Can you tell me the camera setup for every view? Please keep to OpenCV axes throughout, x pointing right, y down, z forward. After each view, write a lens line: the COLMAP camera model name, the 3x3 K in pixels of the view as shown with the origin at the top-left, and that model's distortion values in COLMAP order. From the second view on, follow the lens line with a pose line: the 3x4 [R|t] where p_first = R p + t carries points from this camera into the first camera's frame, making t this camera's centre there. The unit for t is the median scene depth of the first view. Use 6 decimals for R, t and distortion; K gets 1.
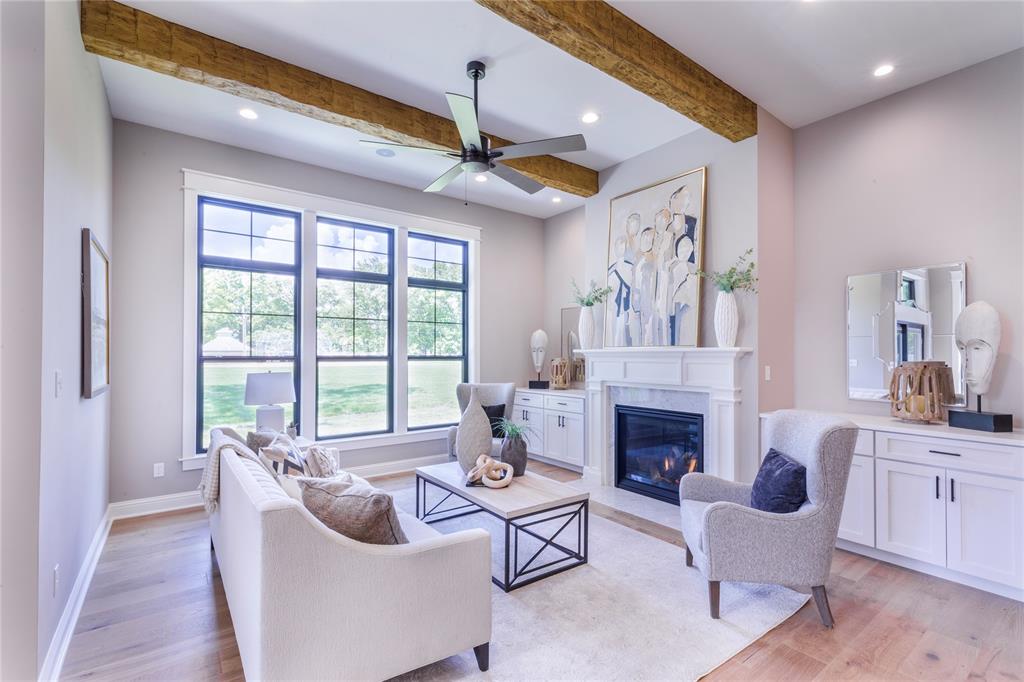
lens RADIAL K [[461.5, 0, 512.1], [0, 461.5, 347.9], [0, 0, 1]] dist [0.011330, -0.002982]
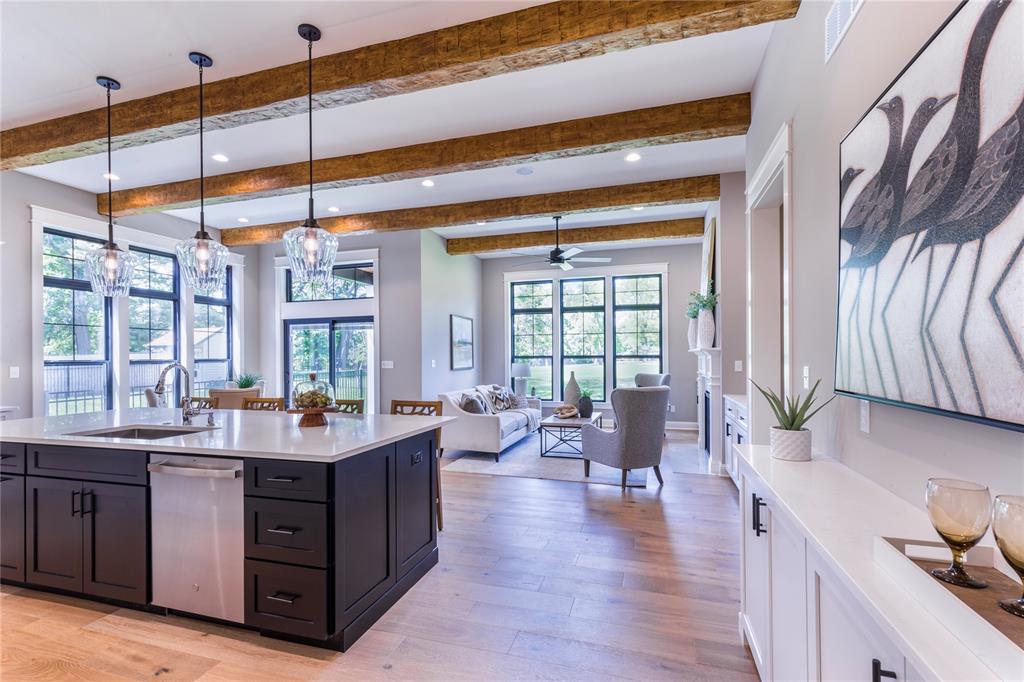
lens RADIAL K [[461.5, 0, 514.8], [0, 461.5, 355.6], [0, 0, 1]] dist [0.011330, -0.002982]
pose [[0.596307, -0.005921, -0.802735, 1.120194], [0.017185, 0.999838, 0.005390, 0.008039], [0.802573, -0.017009, 0.596312, -0.293513]]
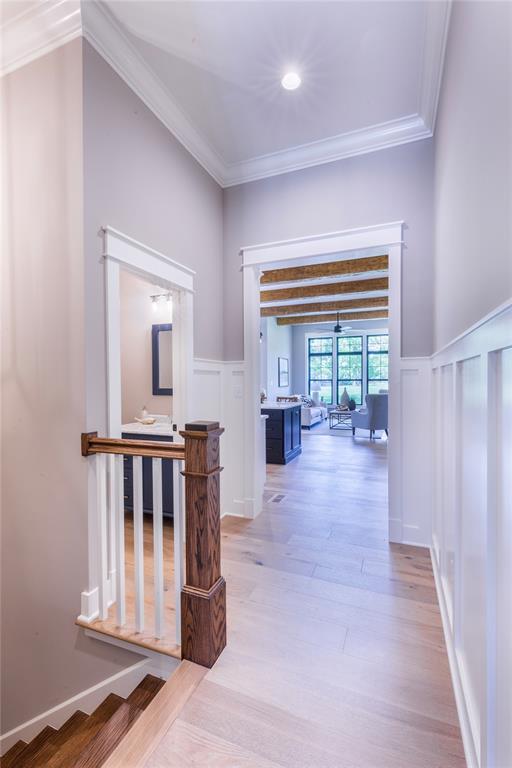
lens RADIAL K [[346.1, 0, 258.7], [0, 346.1, 386.3], [0, 0, 1]] dist [0.011330, -0.002982]
pose [[0.516707, 0.010737, -0.856095, 1.664617], [0.016596, 0.999608, 0.022553, 0.004122], [0.856001, -0.025861, 0.516327, -0.899589]]
